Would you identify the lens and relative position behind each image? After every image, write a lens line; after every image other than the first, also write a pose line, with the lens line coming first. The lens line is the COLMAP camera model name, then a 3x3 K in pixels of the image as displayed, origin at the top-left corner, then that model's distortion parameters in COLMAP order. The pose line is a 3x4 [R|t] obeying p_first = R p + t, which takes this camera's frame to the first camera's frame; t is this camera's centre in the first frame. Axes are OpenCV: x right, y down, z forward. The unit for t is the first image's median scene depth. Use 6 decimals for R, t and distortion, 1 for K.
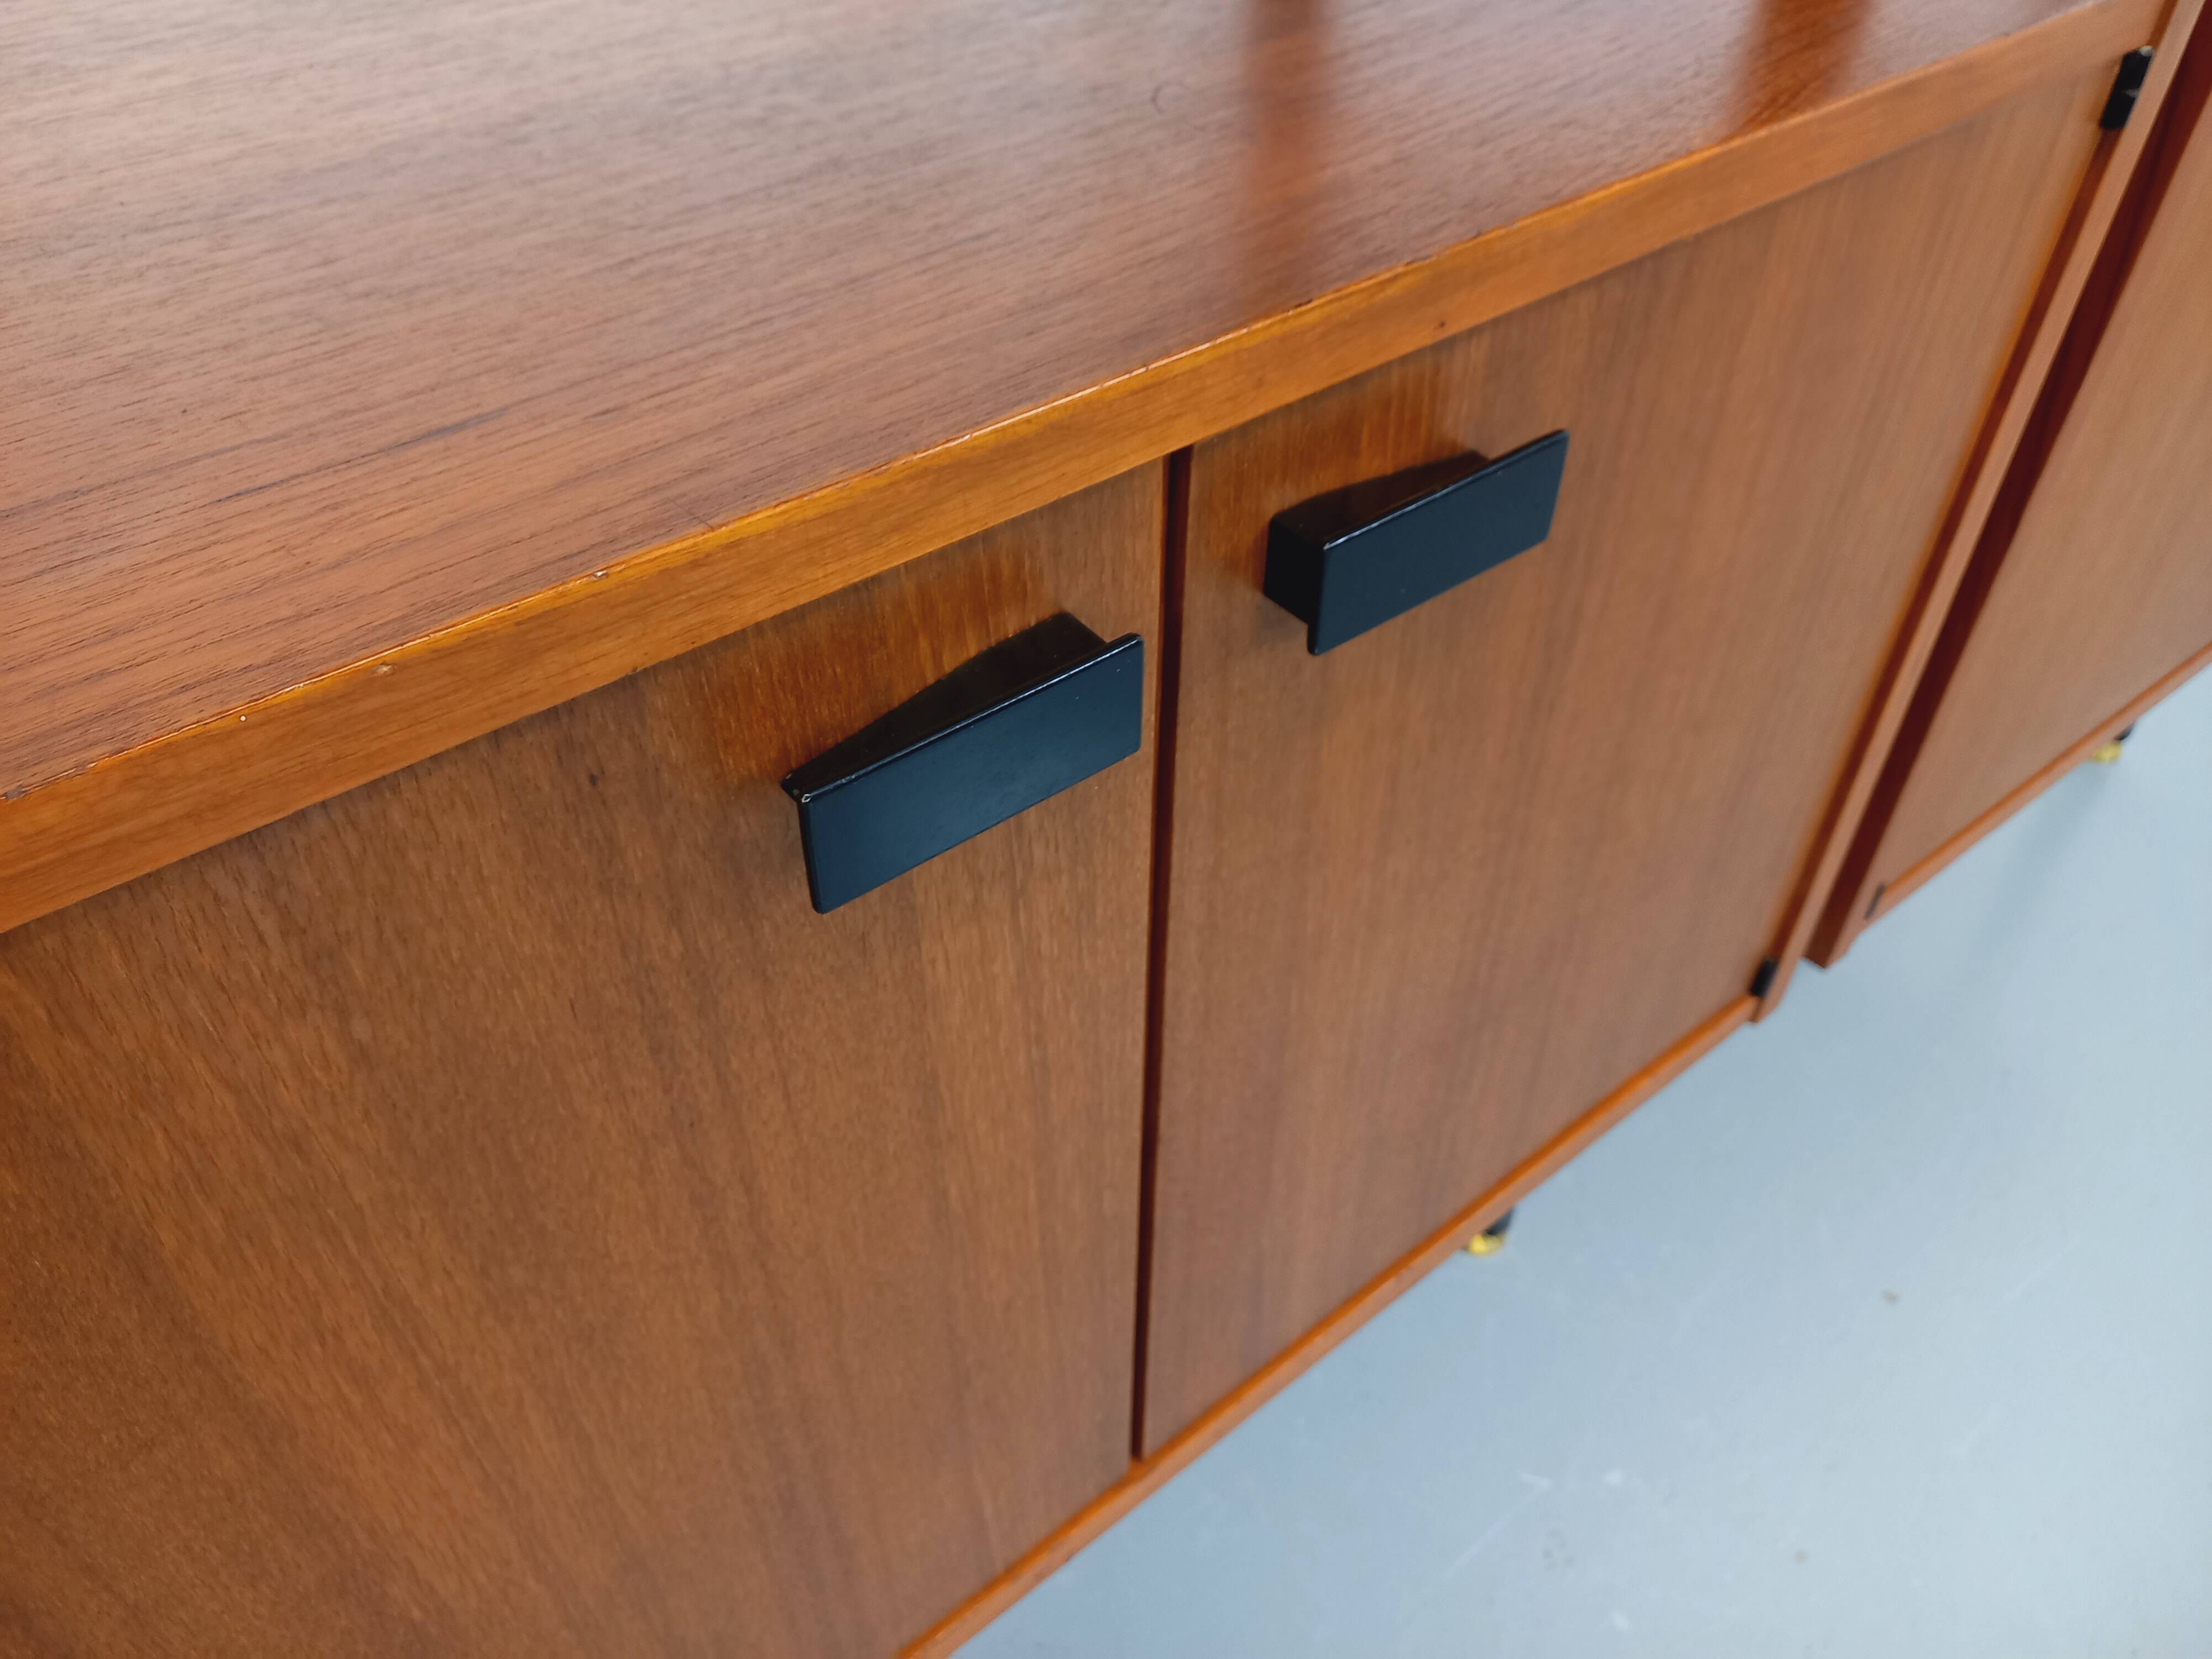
lens RADIAL K [[1635.3, 0, 1077.8], [0, 1635.3, 772.2], [0, 0, 1]] dist [0.078272, -0.059806]
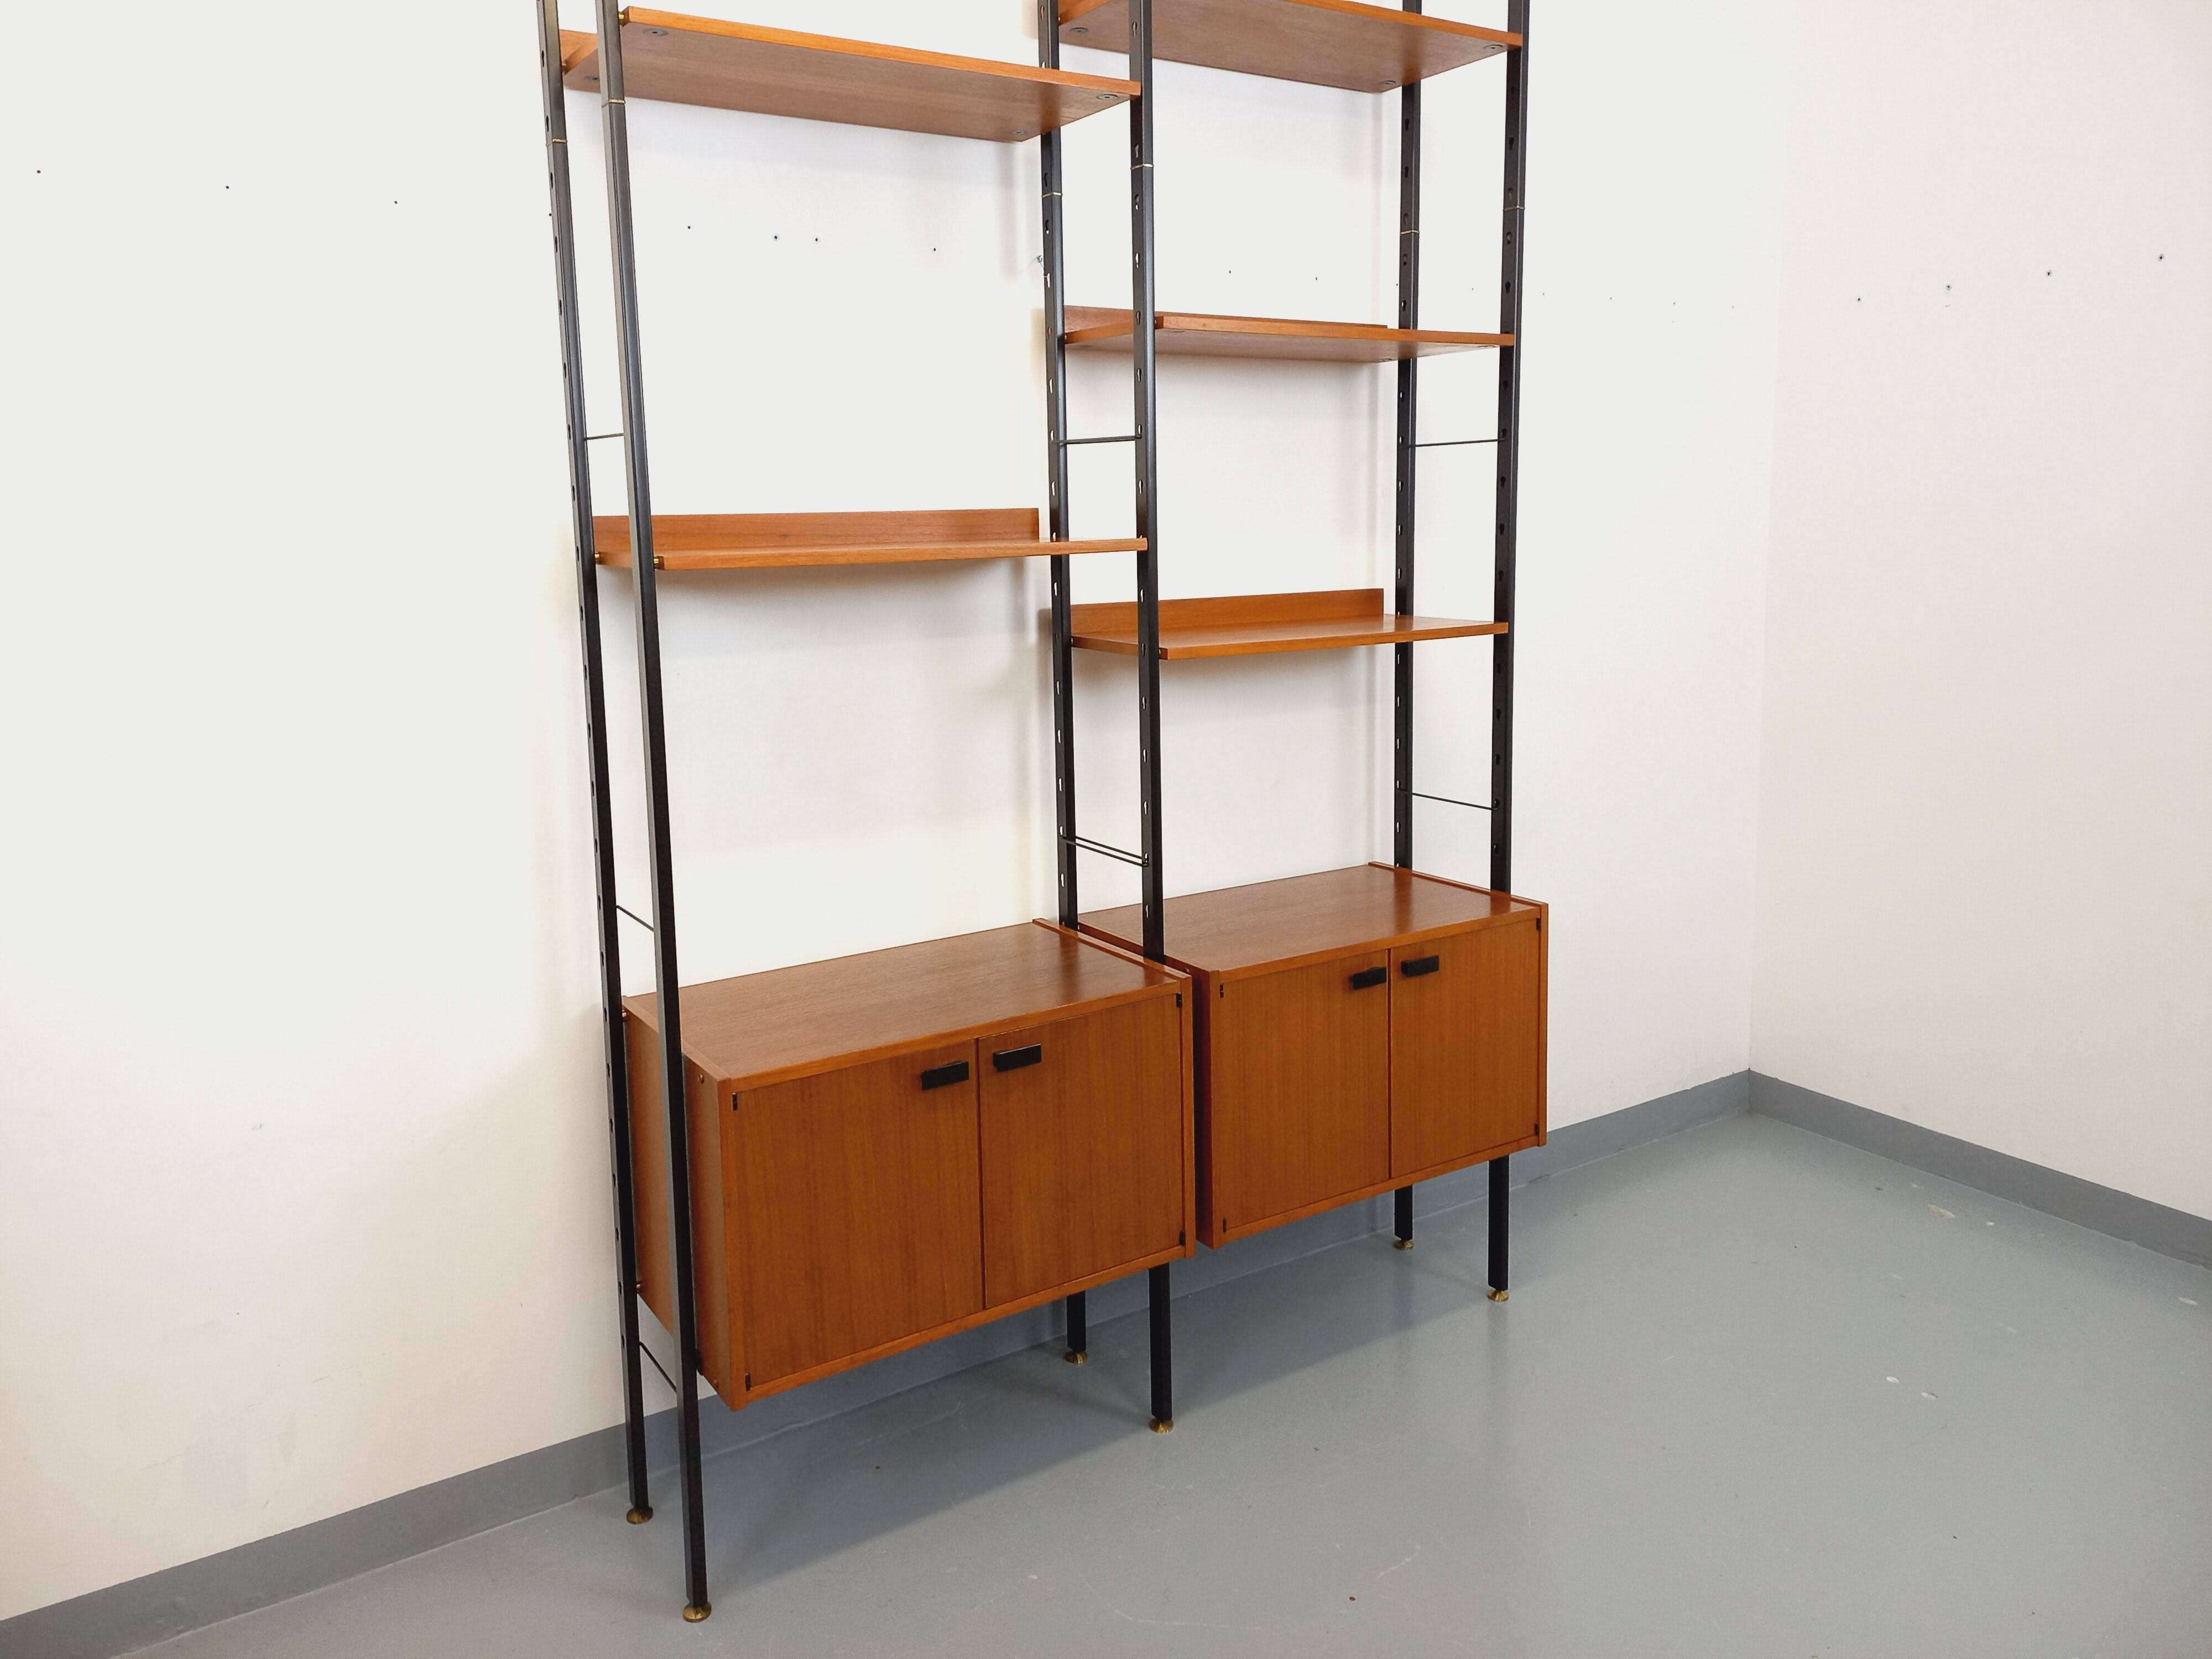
lens RADIAL K [[1635.3, 0, 1092.3], [0, 1635.3, 769.3], [0, 0, 1]] dist [0.078272, -0.059806]
pose [[0.996860, -0.007841, -0.078796, 1.106985], [-0.035492, 0.845291, -0.533126, 2.539789], [0.070785, 0.534248, 0.842359, -5.520695]]
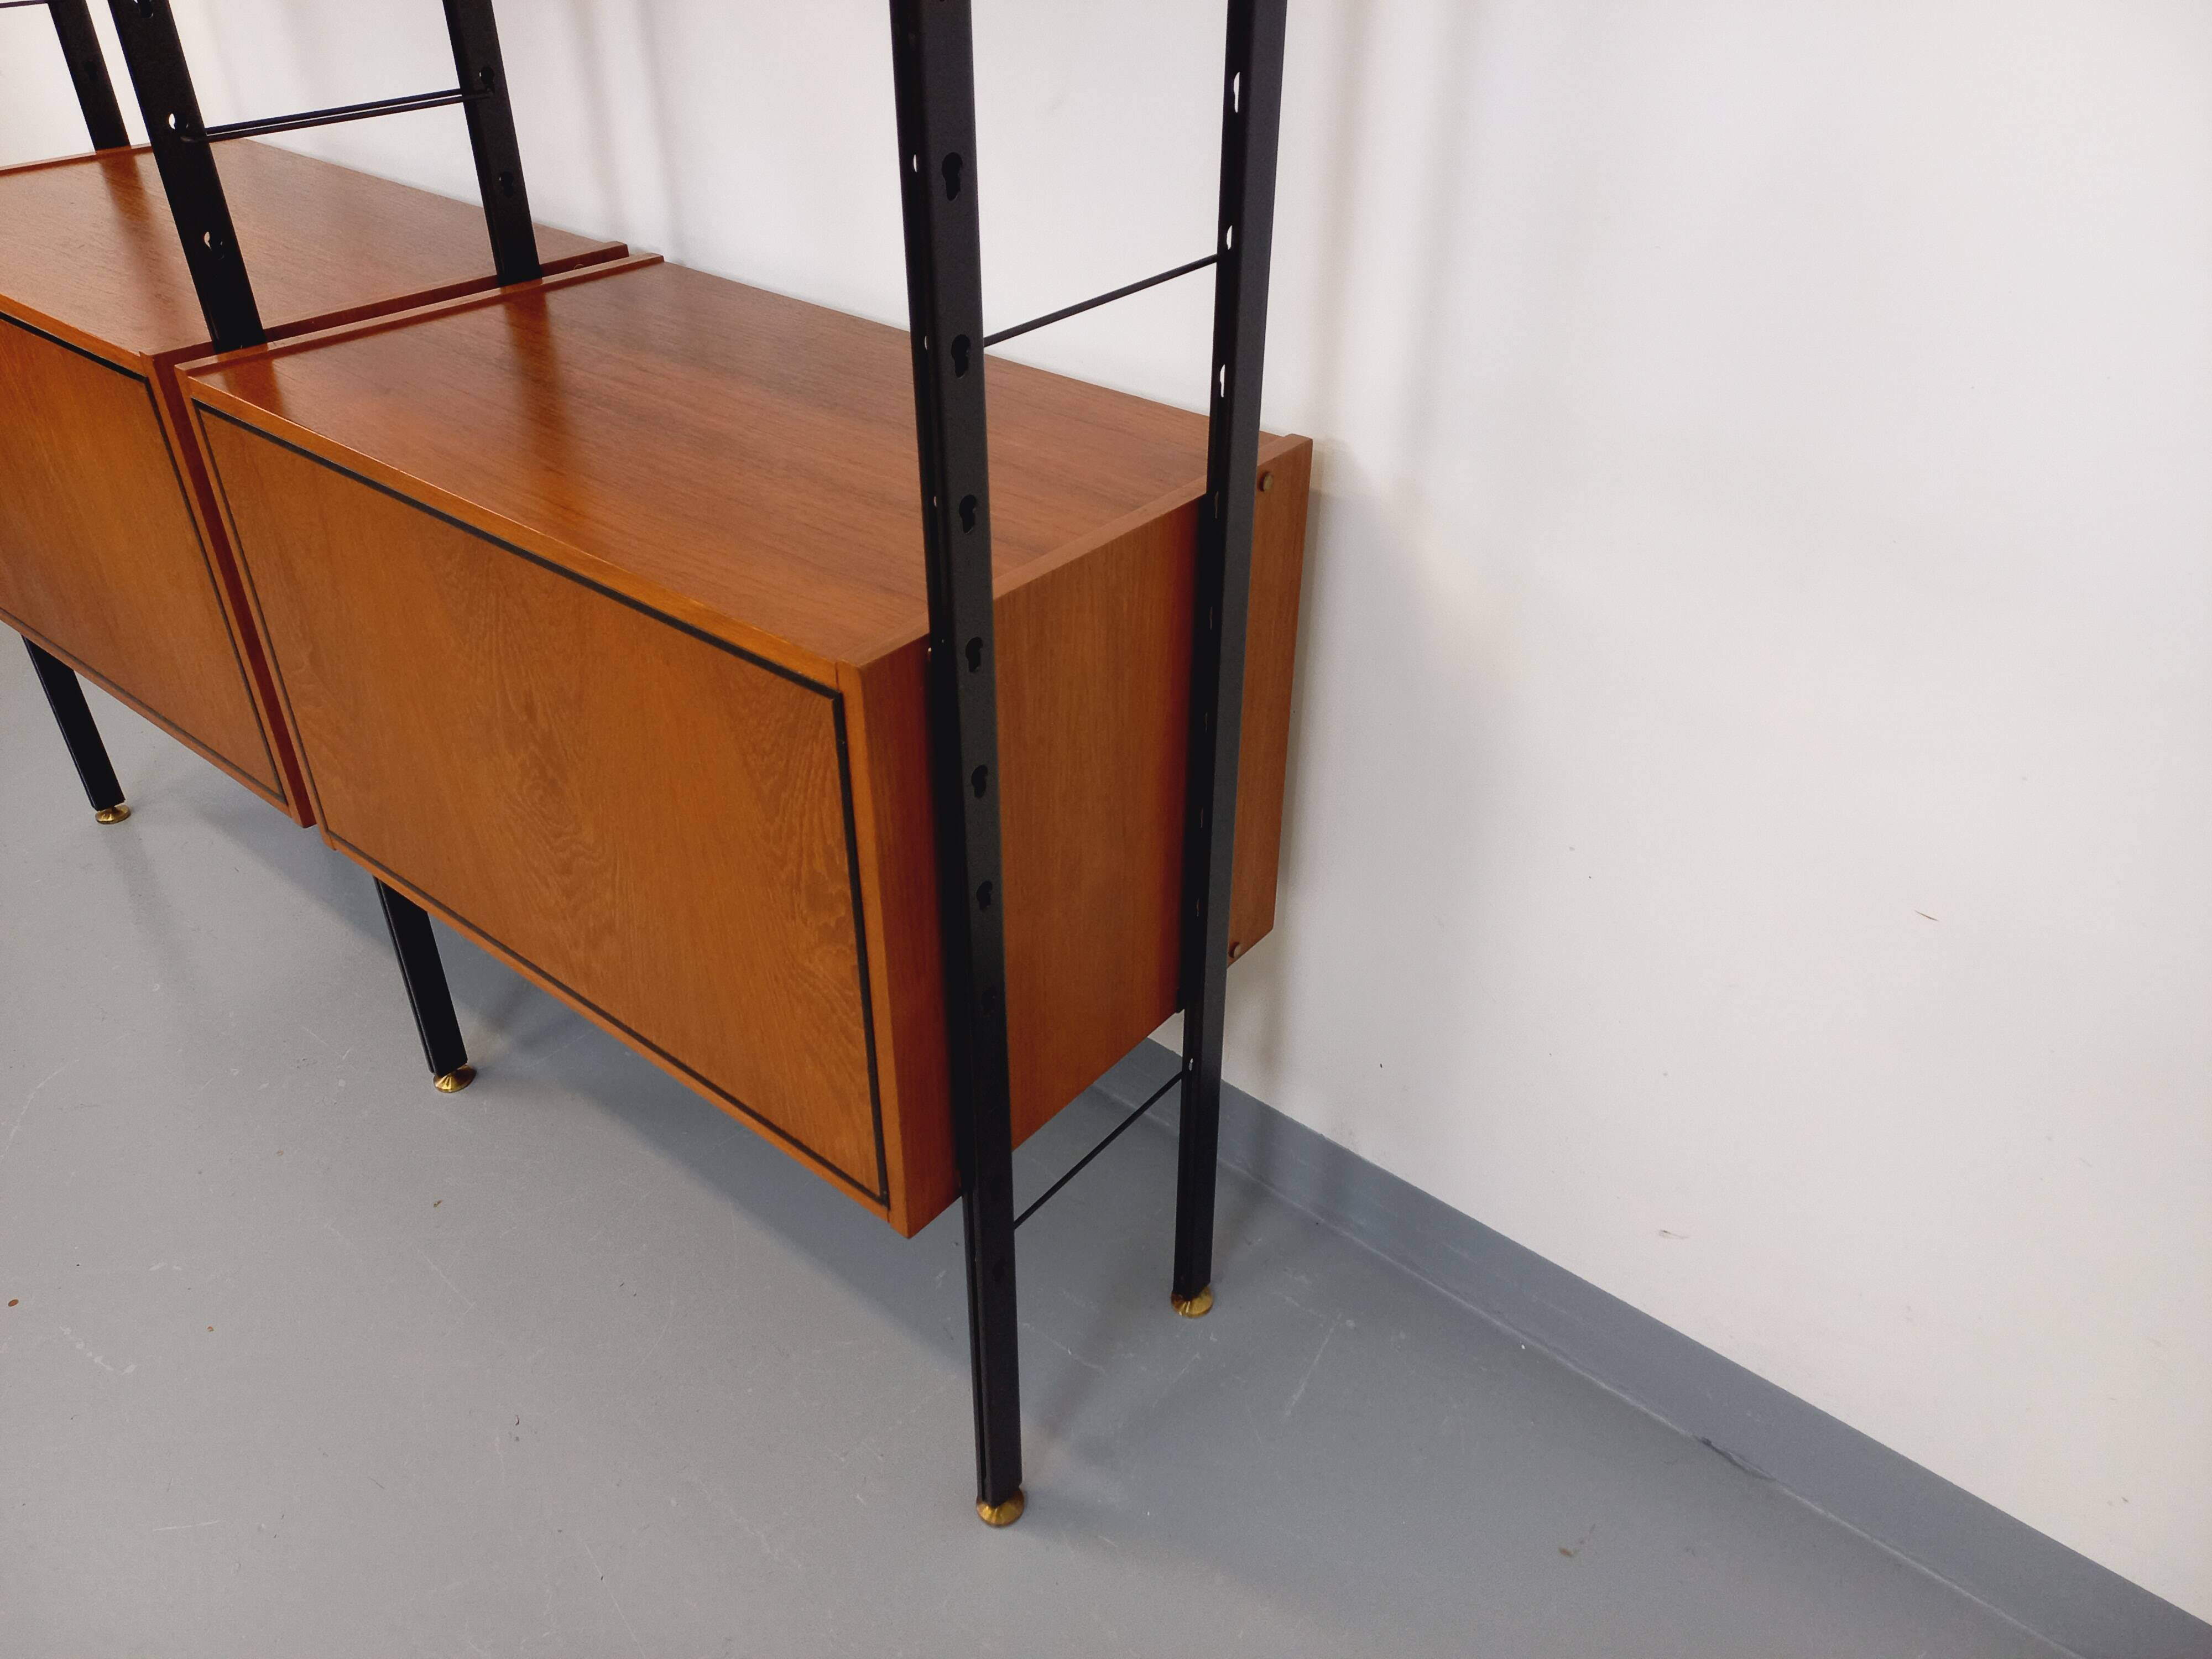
lens RADIAL K [[1635.3, 0, 1107.7], [0, 1635.3, 814.1], [0, 0, 1]] dist [0.078272, -0.059806]
pose [[-0.234624, -0.536164, 0.810852, -4.061192], [0.632265, 0.549418, 0.546243, -1.560037], [-0.738372, 0.640835, 0.210091, 0.444402]]
